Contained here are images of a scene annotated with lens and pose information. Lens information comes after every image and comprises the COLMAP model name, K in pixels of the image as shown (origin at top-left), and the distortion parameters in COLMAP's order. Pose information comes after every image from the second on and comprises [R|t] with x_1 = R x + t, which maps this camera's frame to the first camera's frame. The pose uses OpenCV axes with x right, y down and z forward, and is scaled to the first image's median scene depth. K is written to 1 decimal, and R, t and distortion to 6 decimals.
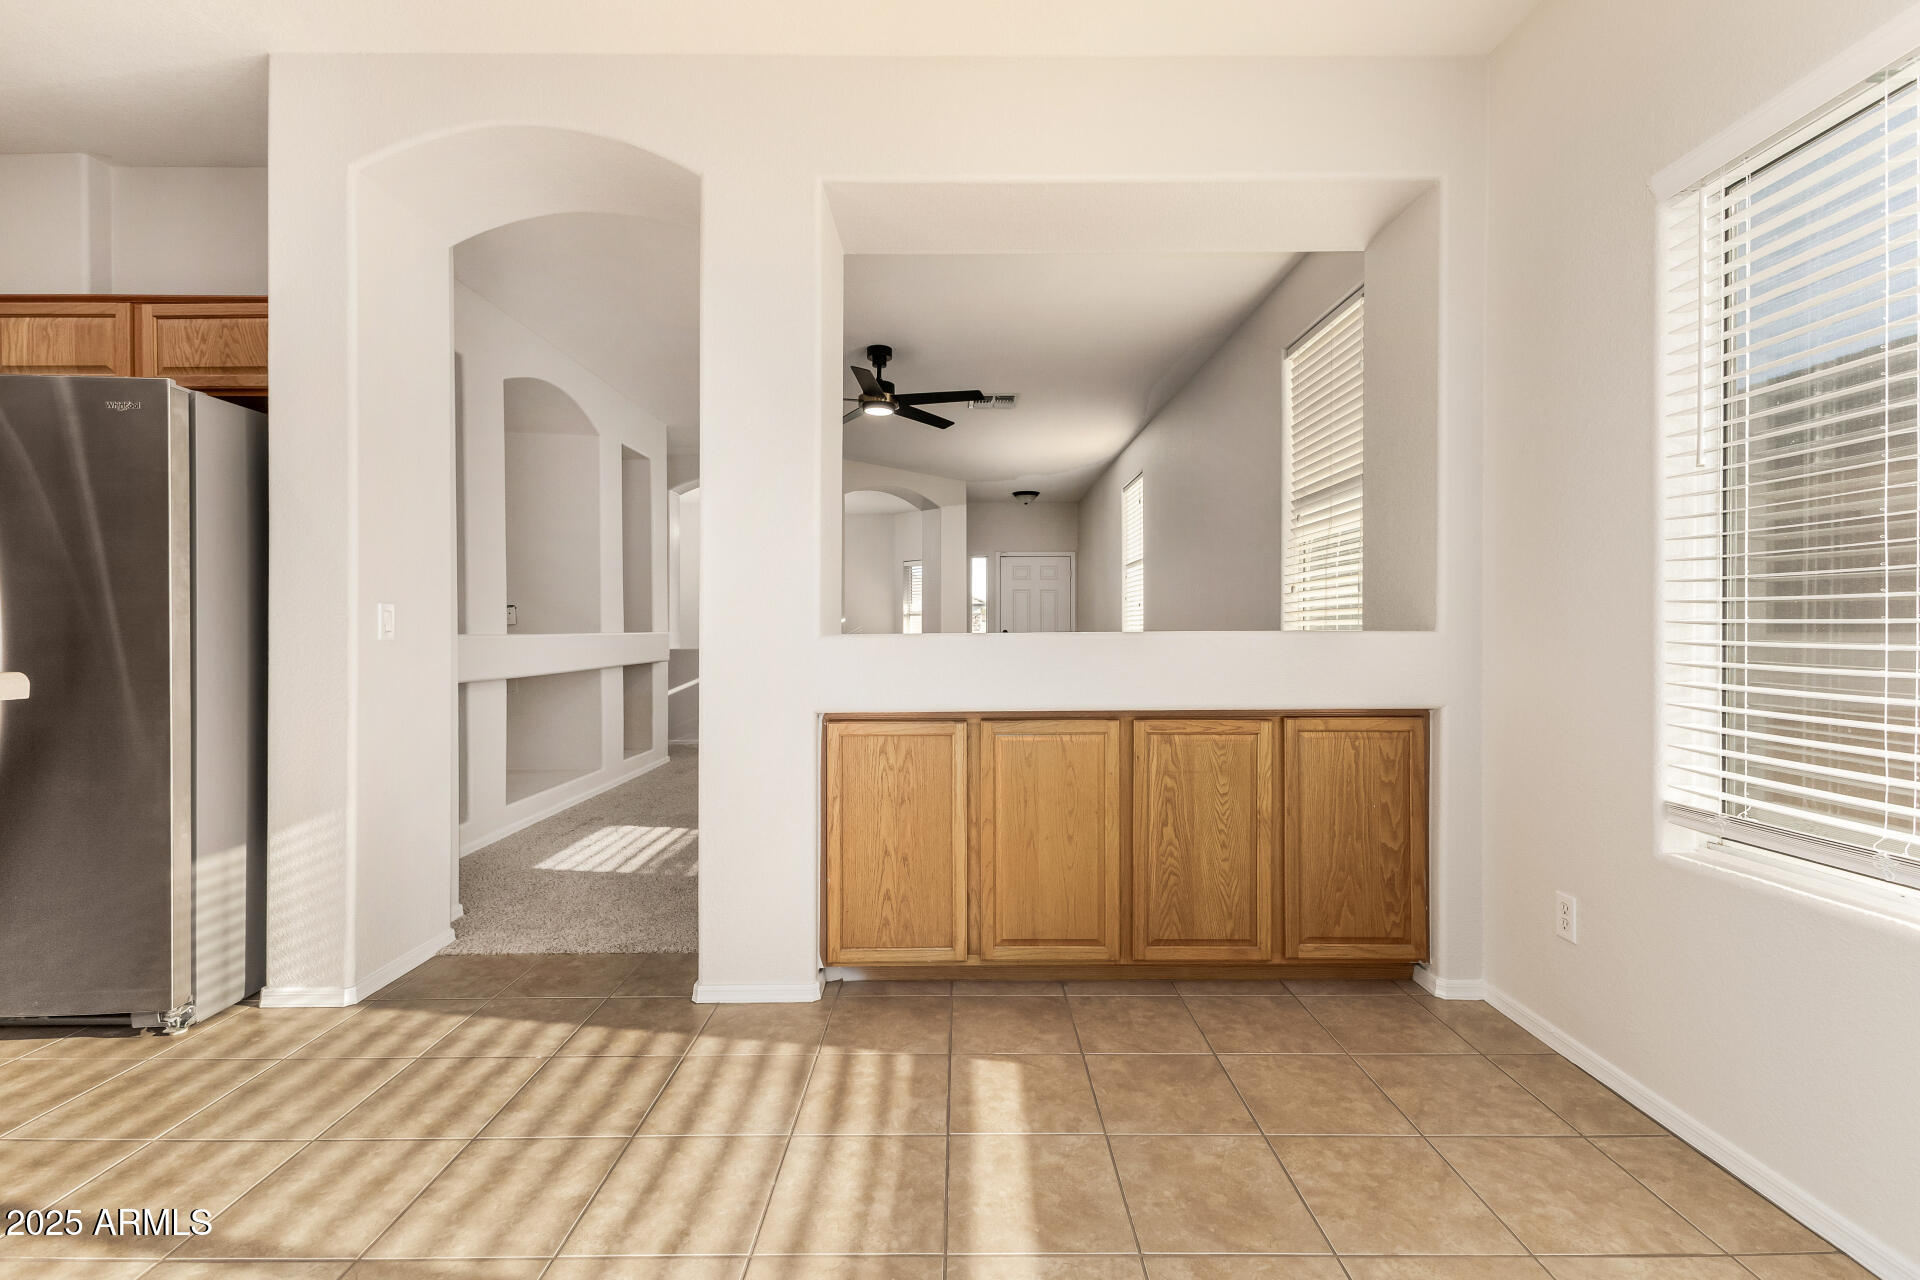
lens RADIAL K [[838.3, 0, 963.1], [0, 838.3, 624.8], [0, 0, 1]] dist [0.003627, -0.002197]
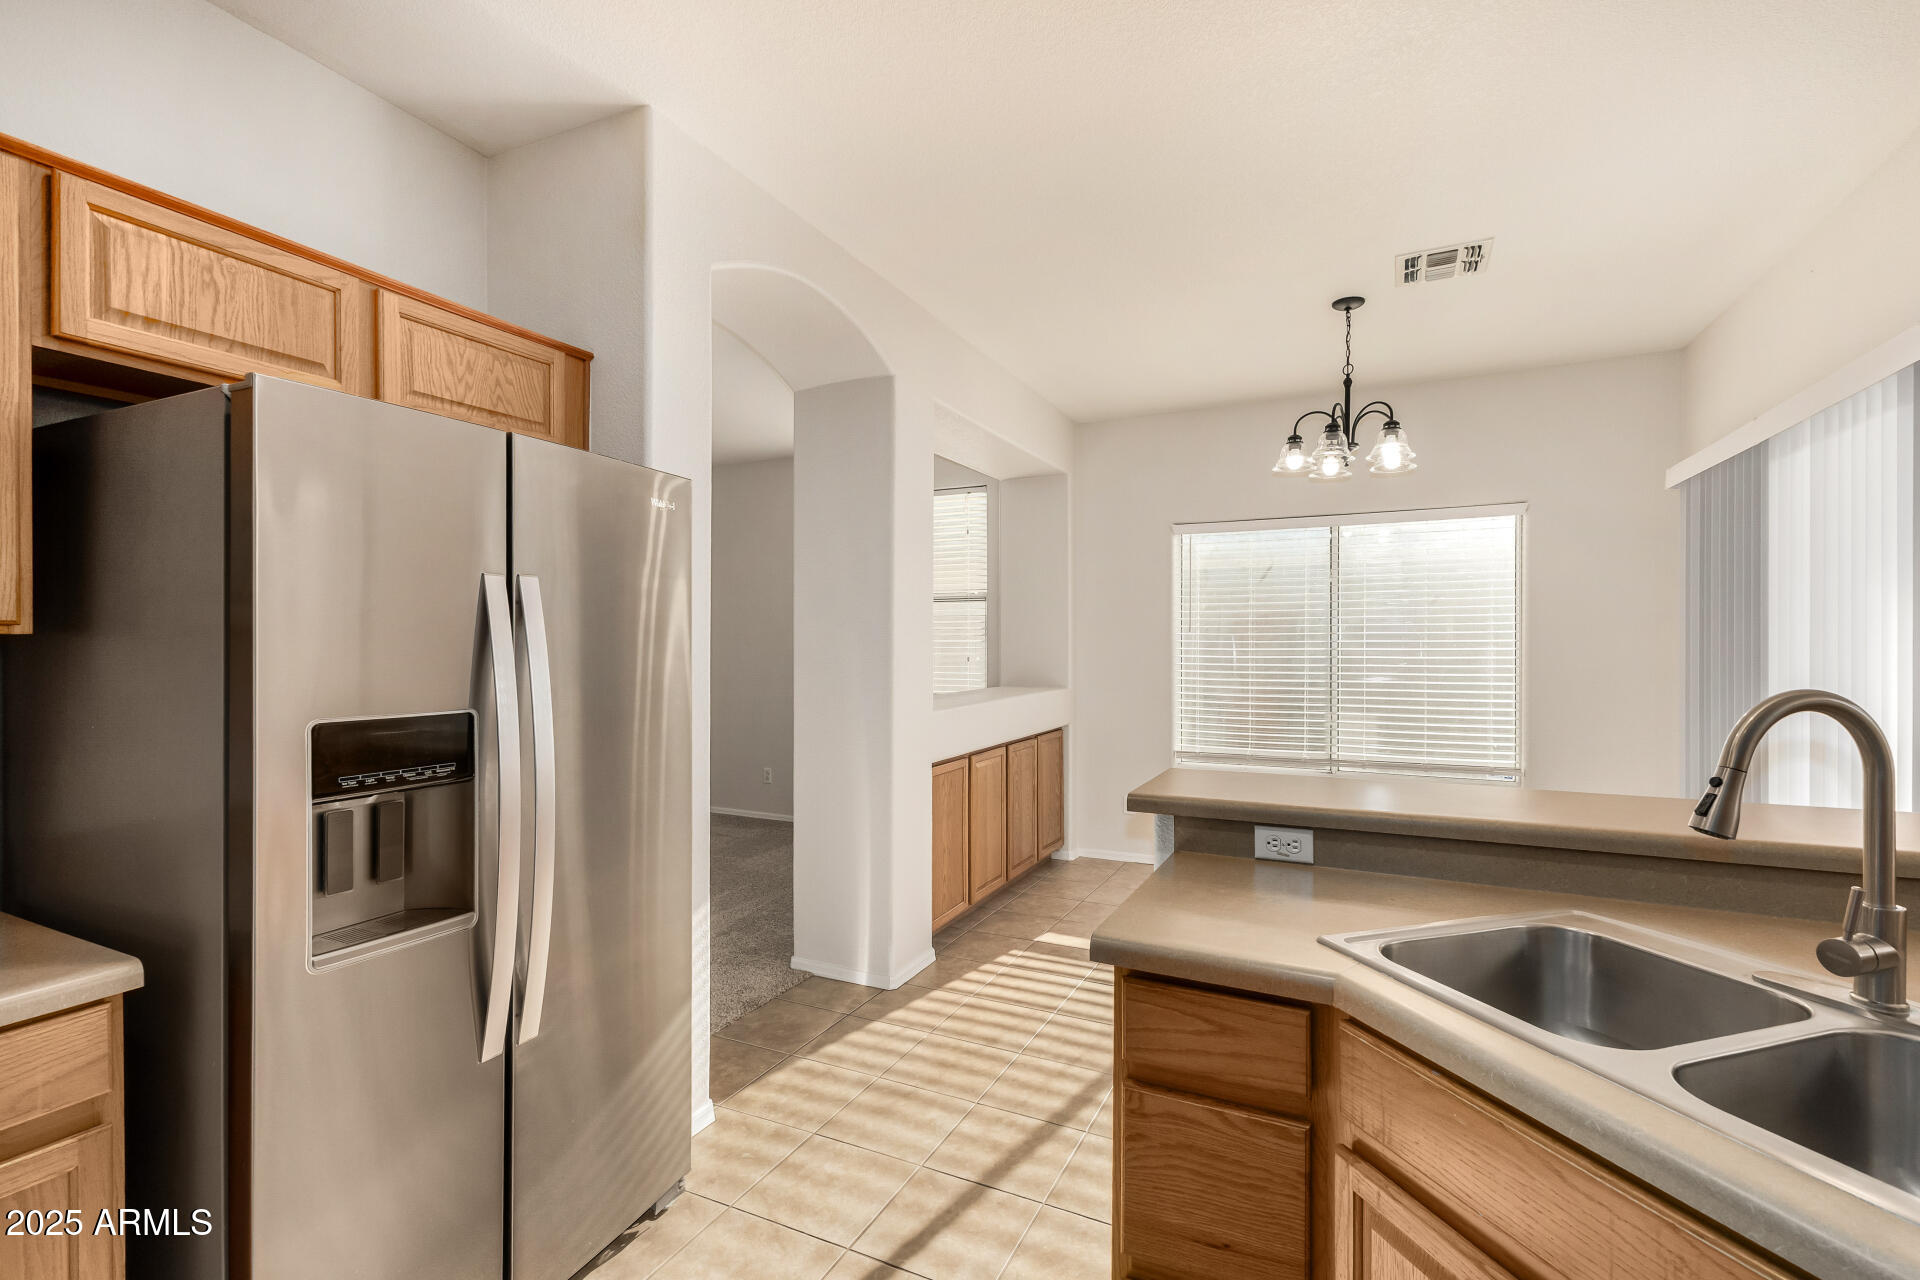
lens RADIAL K [[838.3, 0, 966.1], [0, 838.3, 647.2], [0, 0, 1]] dist [0.003627, -0.002197]
pose [[0.442987, -0.000015, 0.896528, -1.427987], [-0.005055, 0.999984, 0.002514, -0.100671], [-0.896514, -0.005646, 0.442980, 0.285907]]
